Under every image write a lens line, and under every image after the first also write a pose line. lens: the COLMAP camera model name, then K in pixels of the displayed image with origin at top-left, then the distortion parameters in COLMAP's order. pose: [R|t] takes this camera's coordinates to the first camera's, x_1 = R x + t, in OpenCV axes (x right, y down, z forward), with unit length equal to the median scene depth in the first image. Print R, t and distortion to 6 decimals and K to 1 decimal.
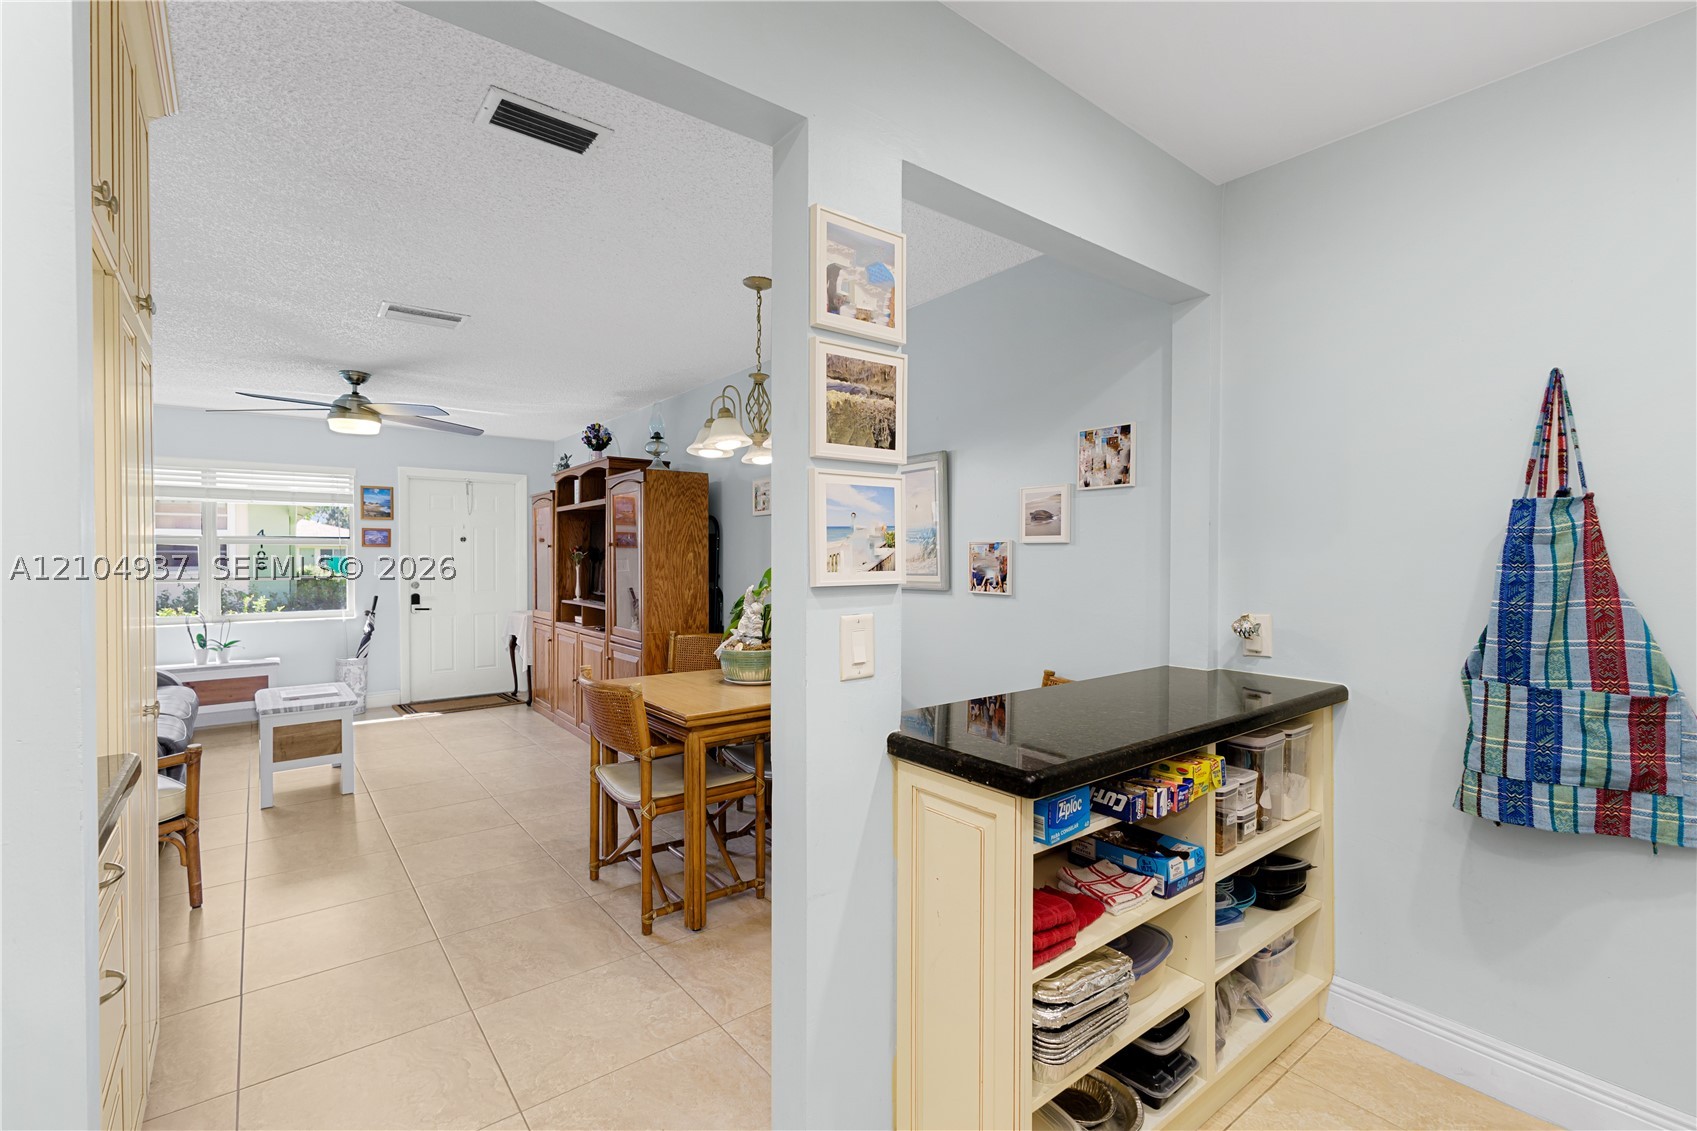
lens RADIAL K [[744.5, 0, 855.7], [0, 744.5, 561.2], [0, 0, 1]] dist [0.013613, 0.000058]
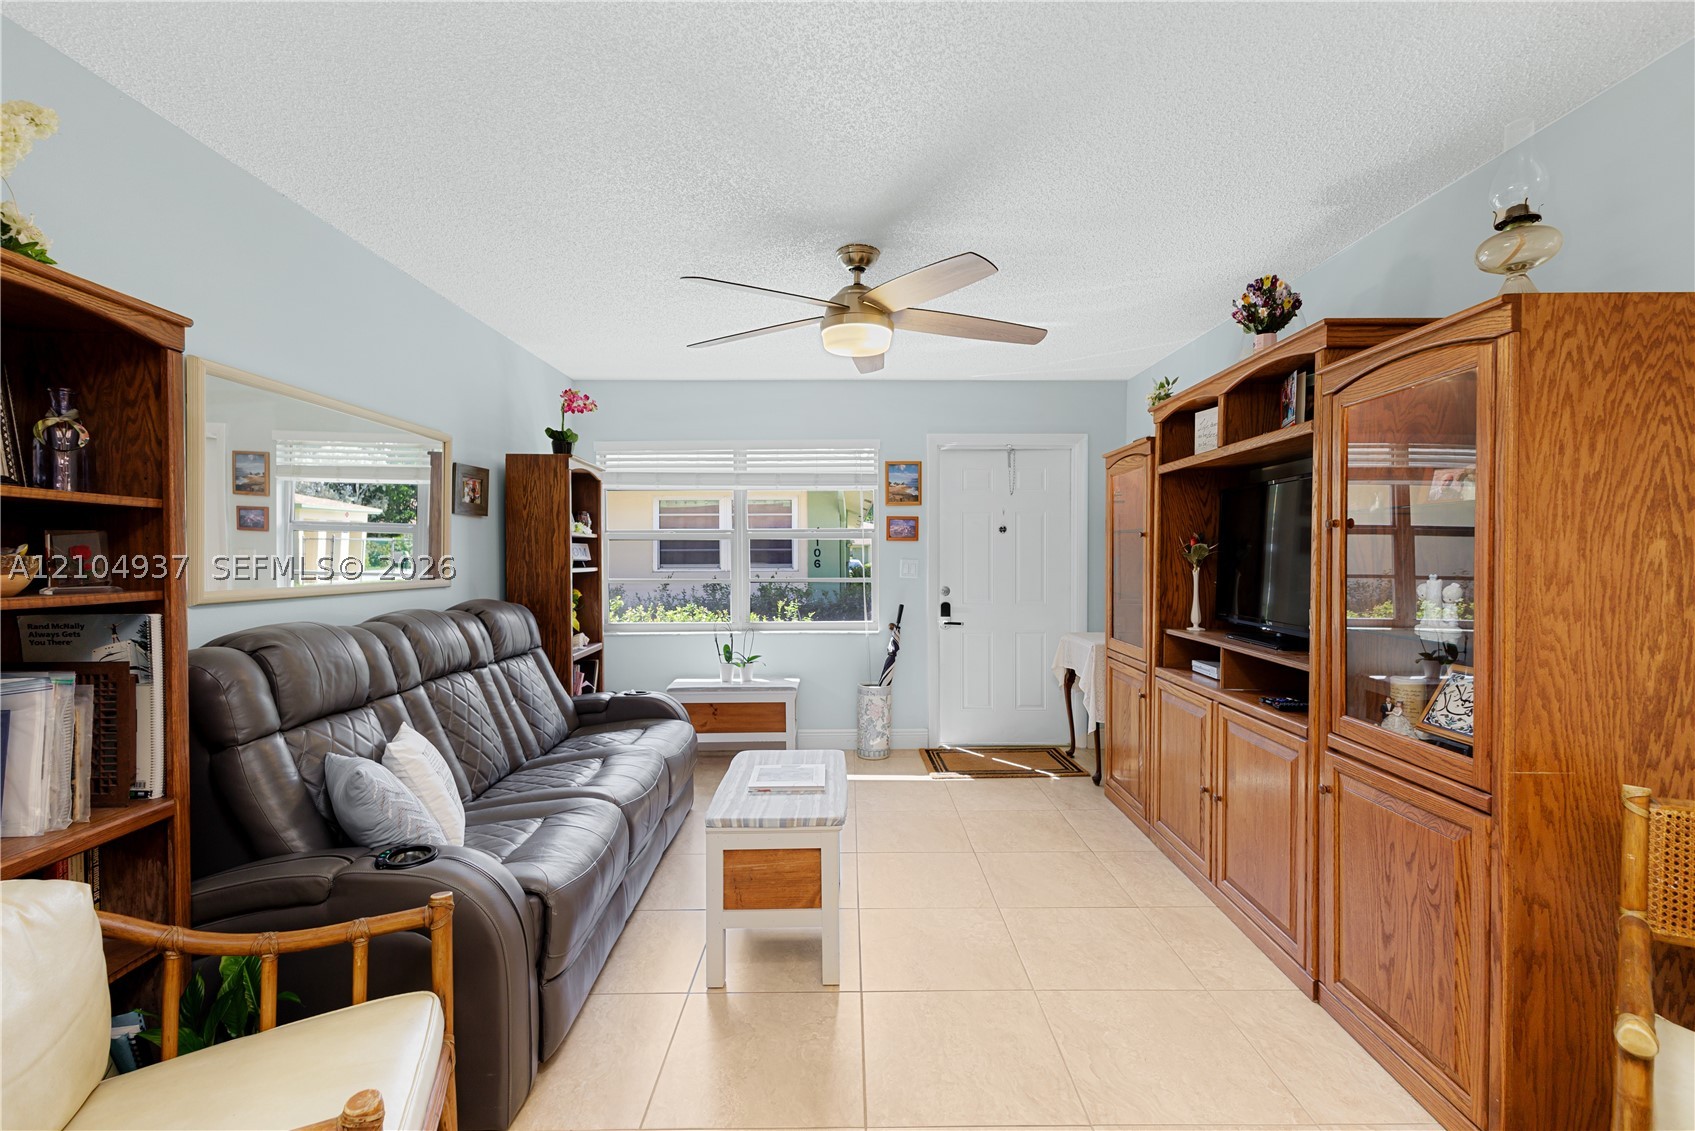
lens RADIAL K [[717.4, 0, 847.5], [0, 717.4, 565.5], [0, 0, 1]] dist [0.024298, 0.000049]
pose [[0.778551, 0.009552, -0.627509, -0.239906], [-0.003121, 0.999931, 0.011348, -0.001818], [0.627574, -0.006876, 0.778527, 0.423362]]
